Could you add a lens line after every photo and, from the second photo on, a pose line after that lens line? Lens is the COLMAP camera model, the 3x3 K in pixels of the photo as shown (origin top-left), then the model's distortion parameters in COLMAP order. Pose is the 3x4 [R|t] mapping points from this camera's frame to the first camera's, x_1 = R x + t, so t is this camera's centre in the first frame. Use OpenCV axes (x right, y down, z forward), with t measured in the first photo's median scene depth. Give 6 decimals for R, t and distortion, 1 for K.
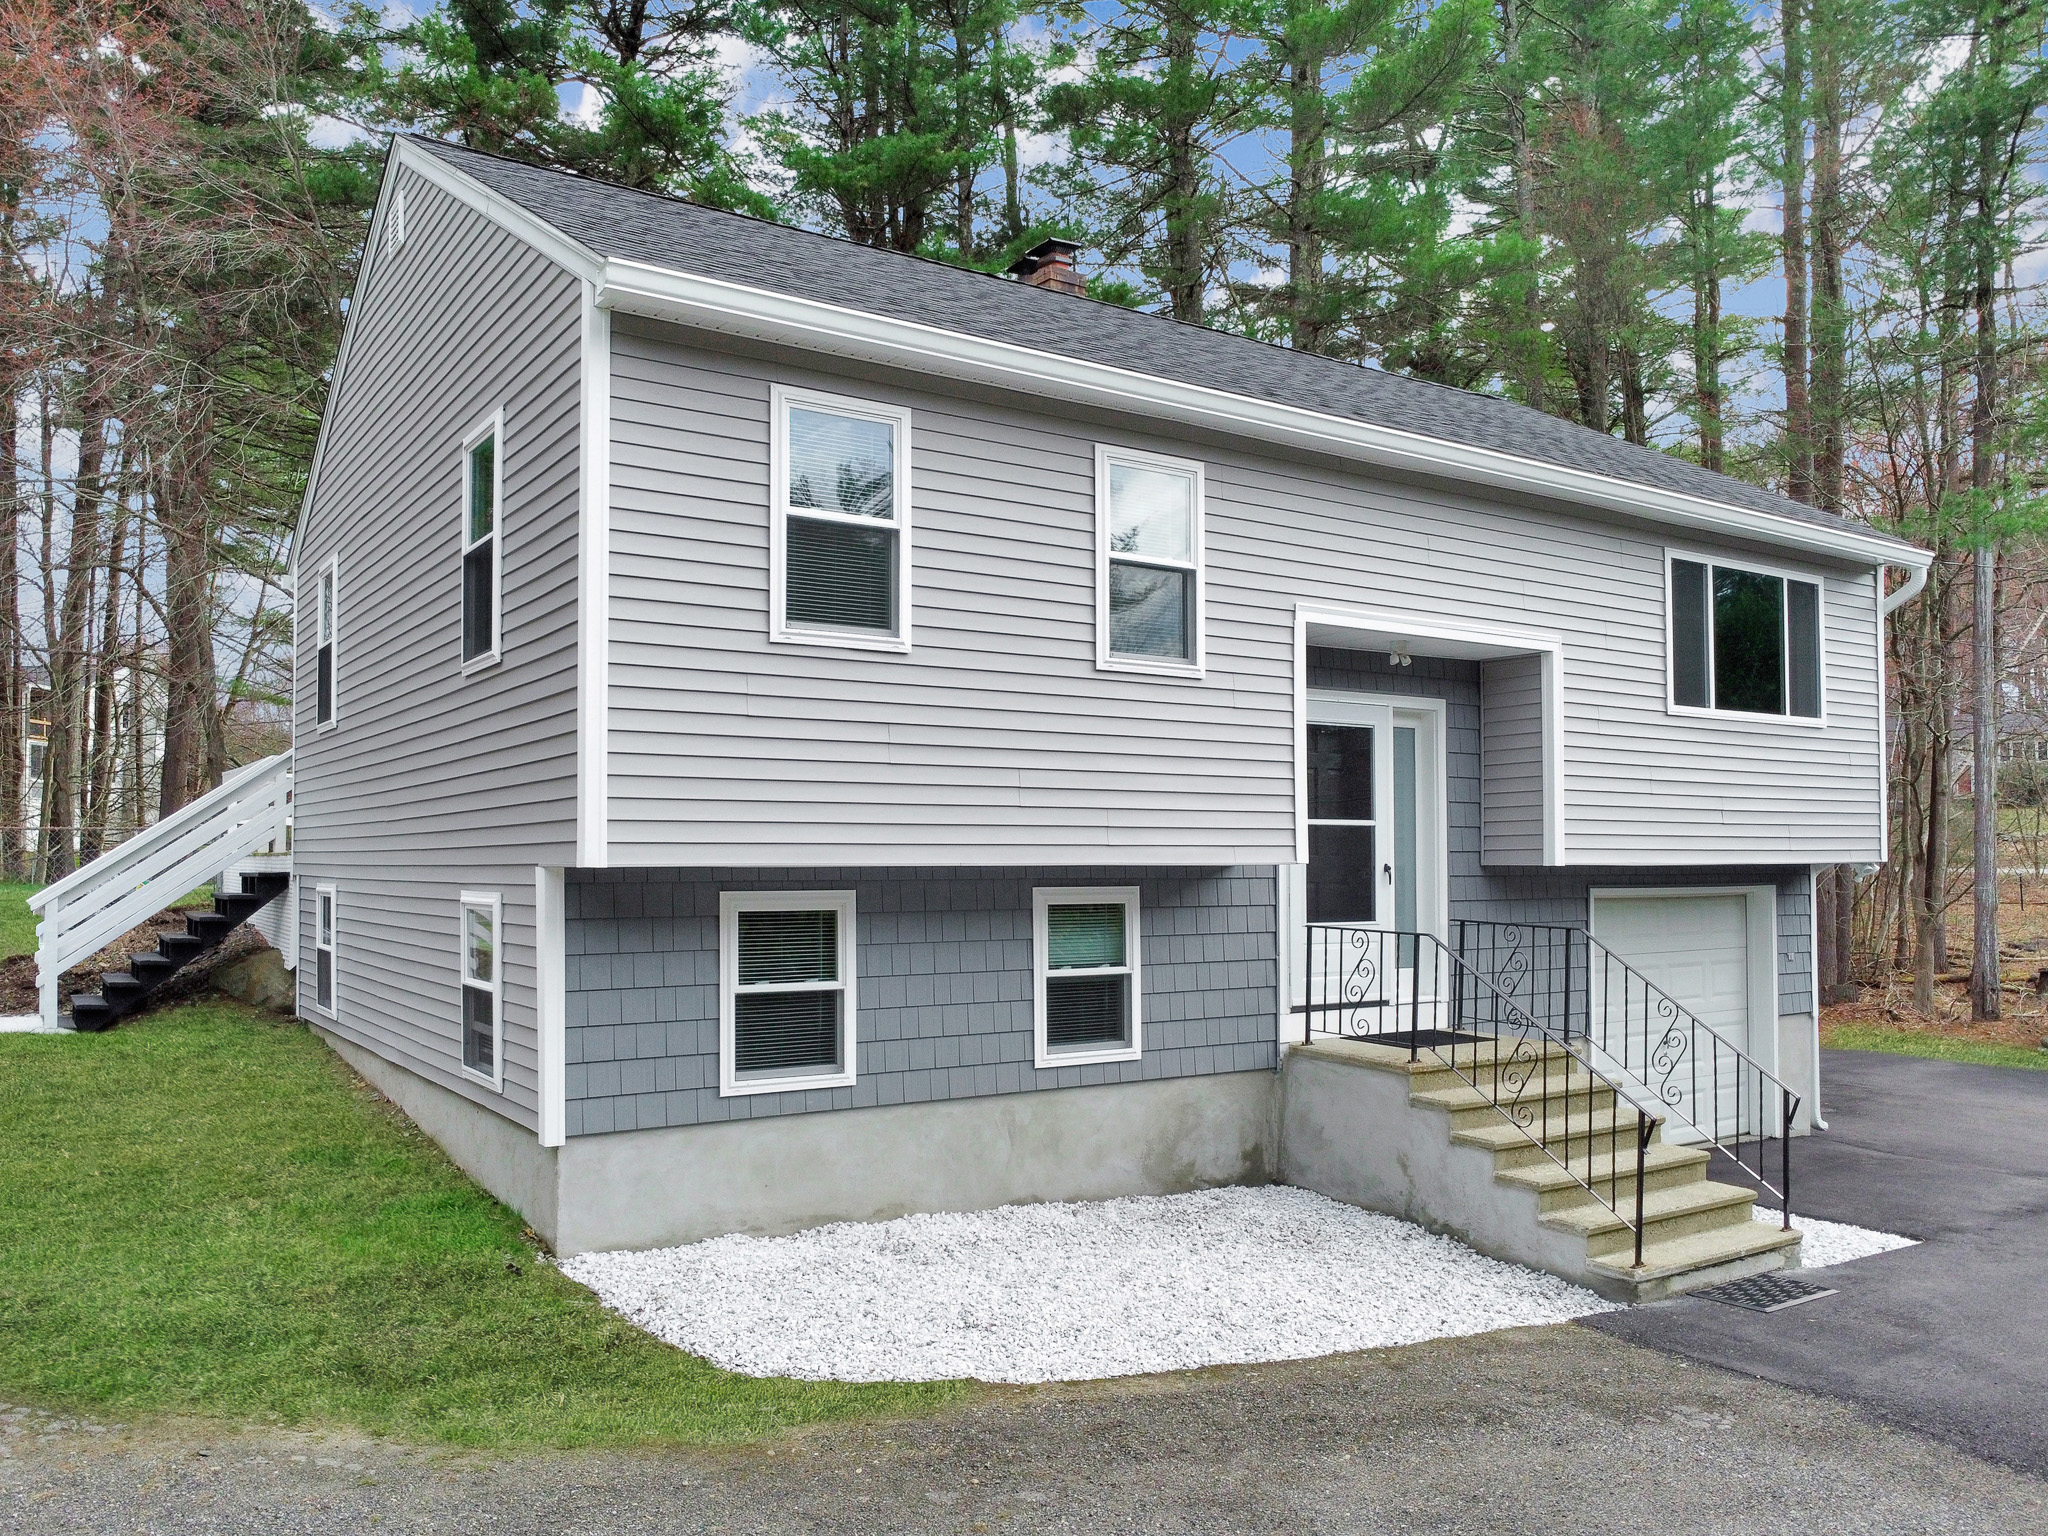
lens RADIAL K [[1561.8, 0, 1020.6], [0, 1561.8, 824.5], [0, 0, 1]] dist [-0.021131, -0.012043]
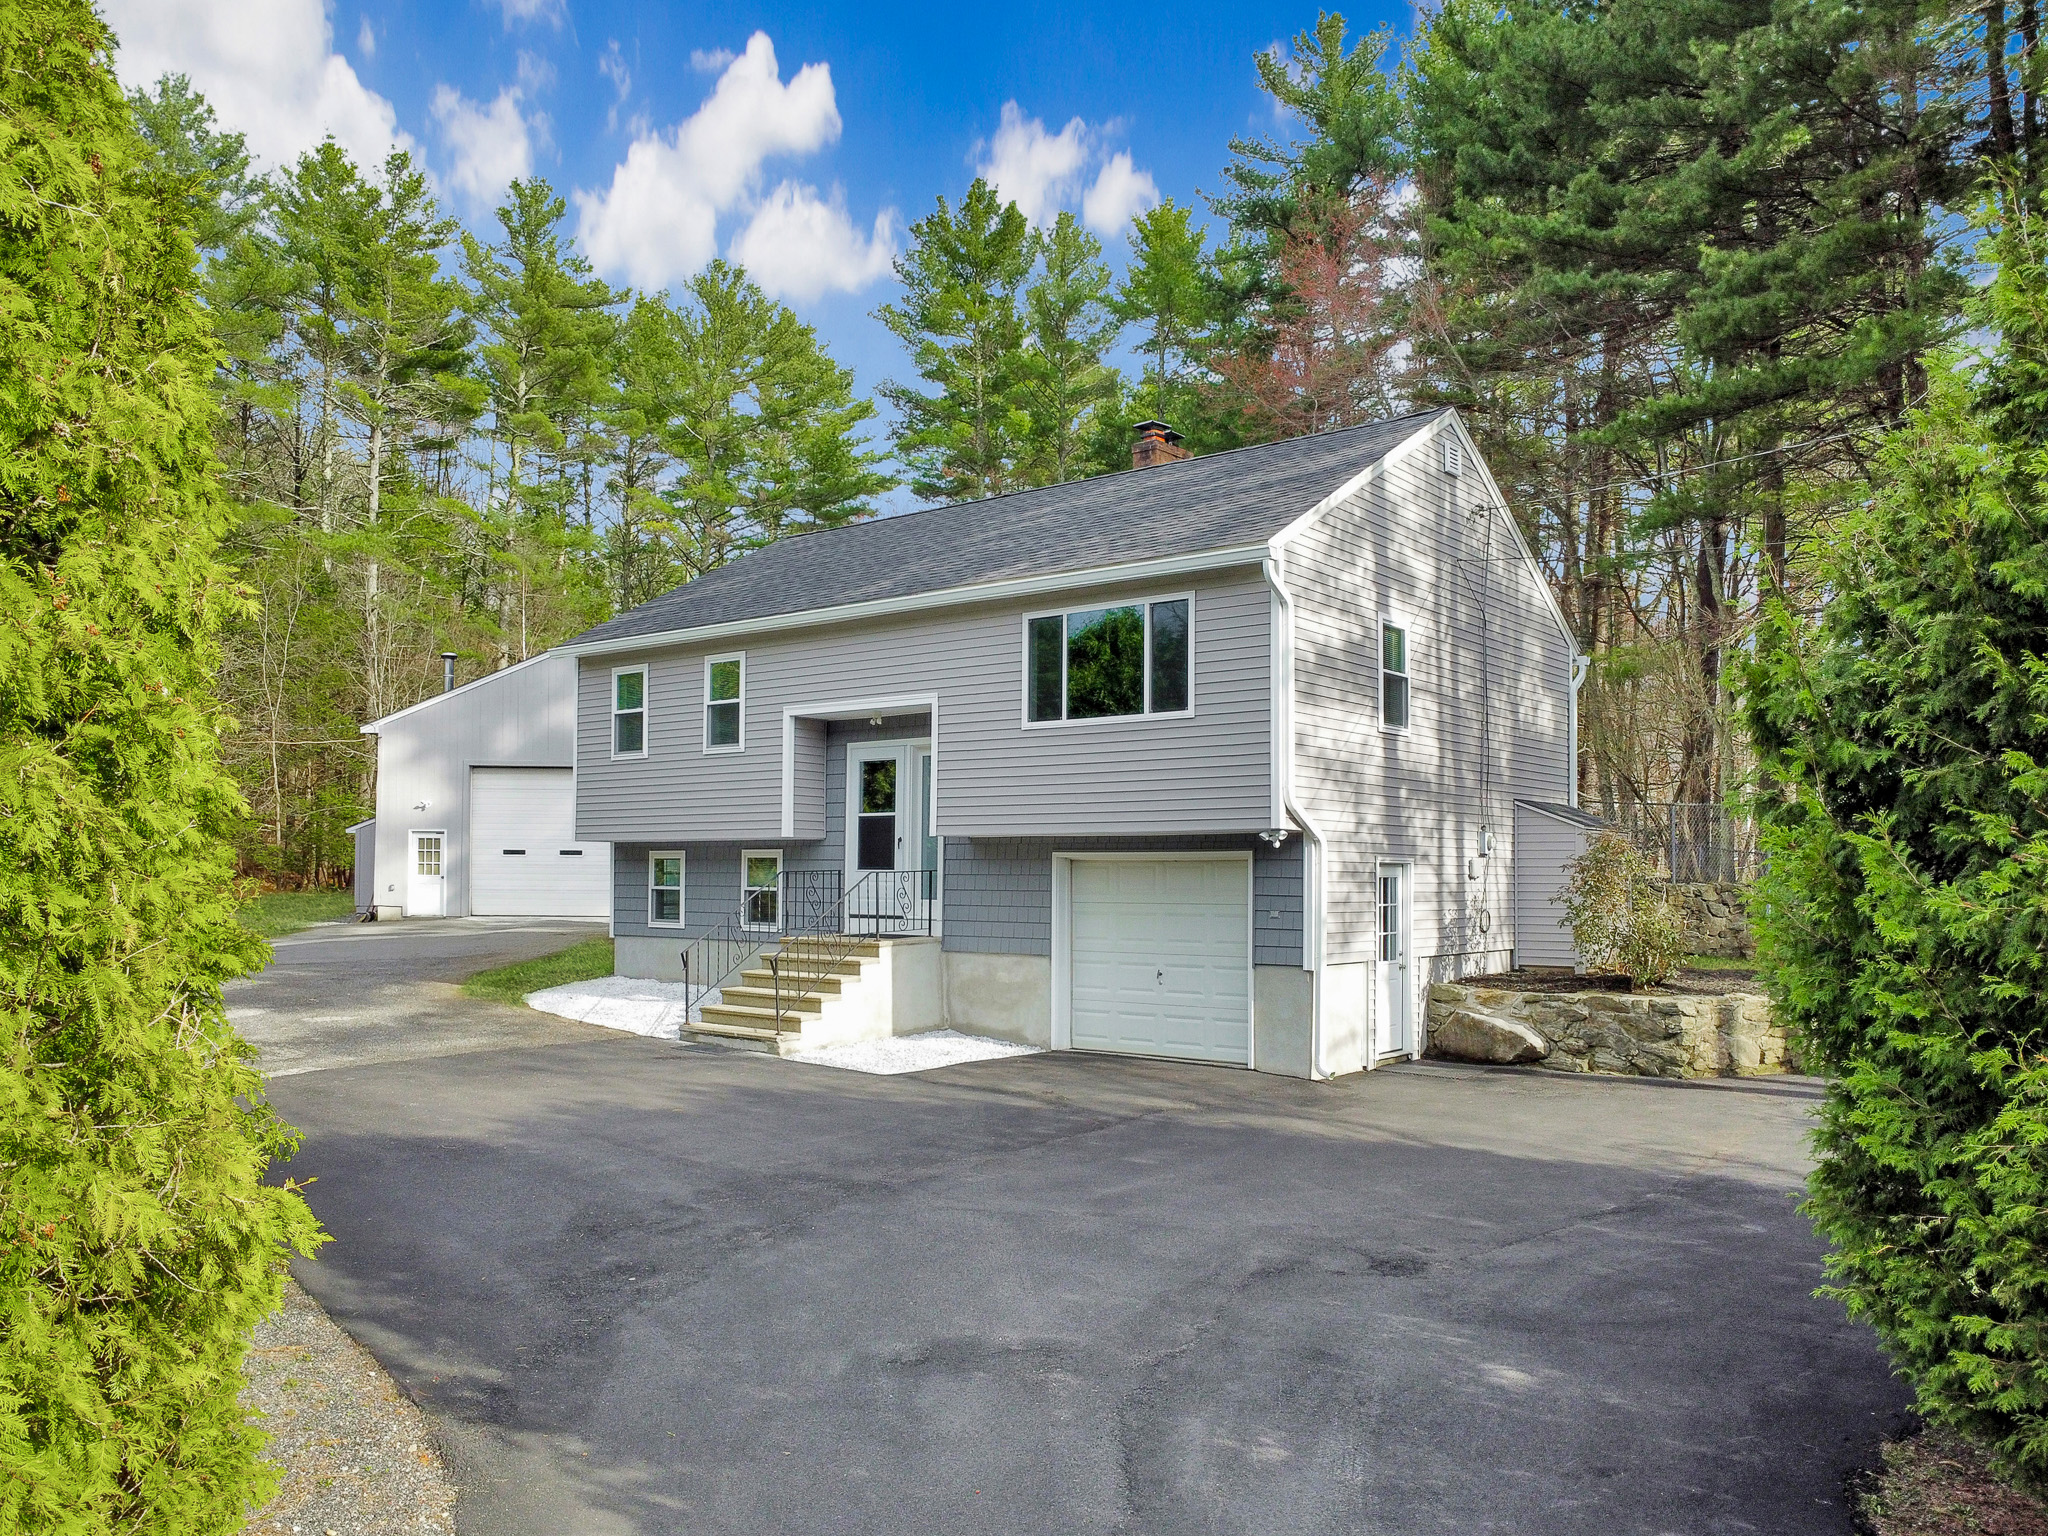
lens RADIAL K [[1528.6, 0, 1026.3], [0, 1528.6, 837.8], [0, 0, 1]] dist [-0.027075, -0.003154]
pose [[0.309921, -0.020489, -0.950542, 2.204234], [0.016676, 0.999731, -0.016112, 0.065006], [0.950616, -0.010858, 0.310179, 0.706262]]
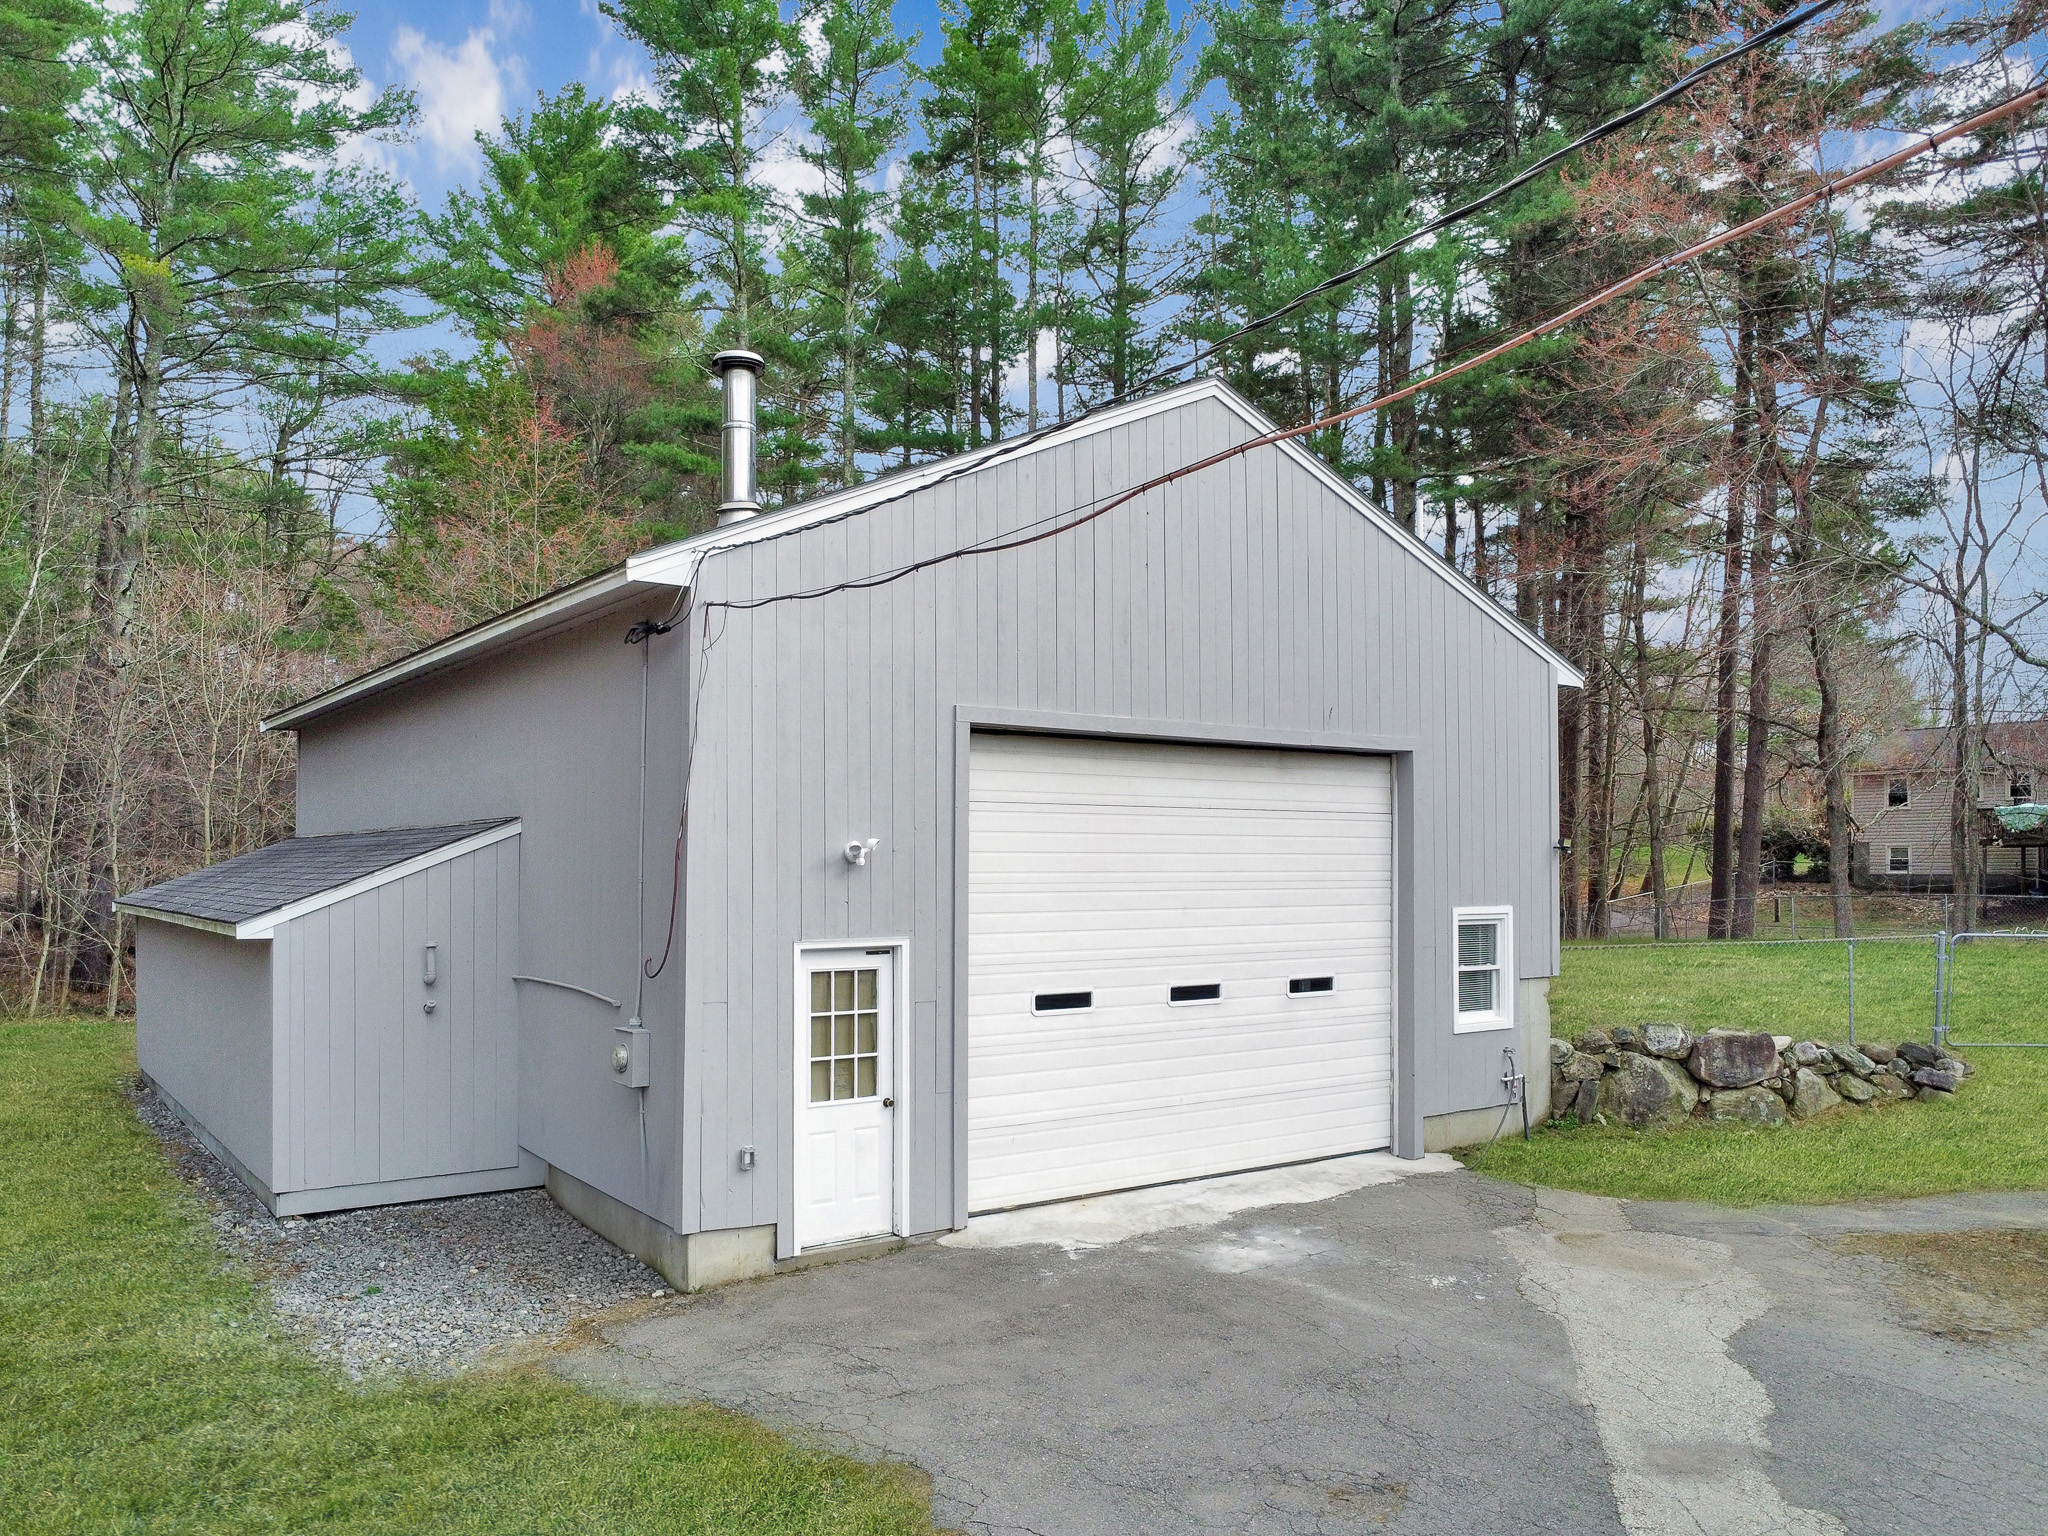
lens RADIAL K [[1528.6, 0, 1026.3], [0, 1528.6, 837.8], [0, 0, 1]] dist [-0.027075, -0.003154]
pose [[0.791500, -0.017440, -0.610920, -1.232111], [0.017442, 0.999830, -0.005943, -0.110855], [0.610920, -0.005952, 0.791670, -0.338830]]
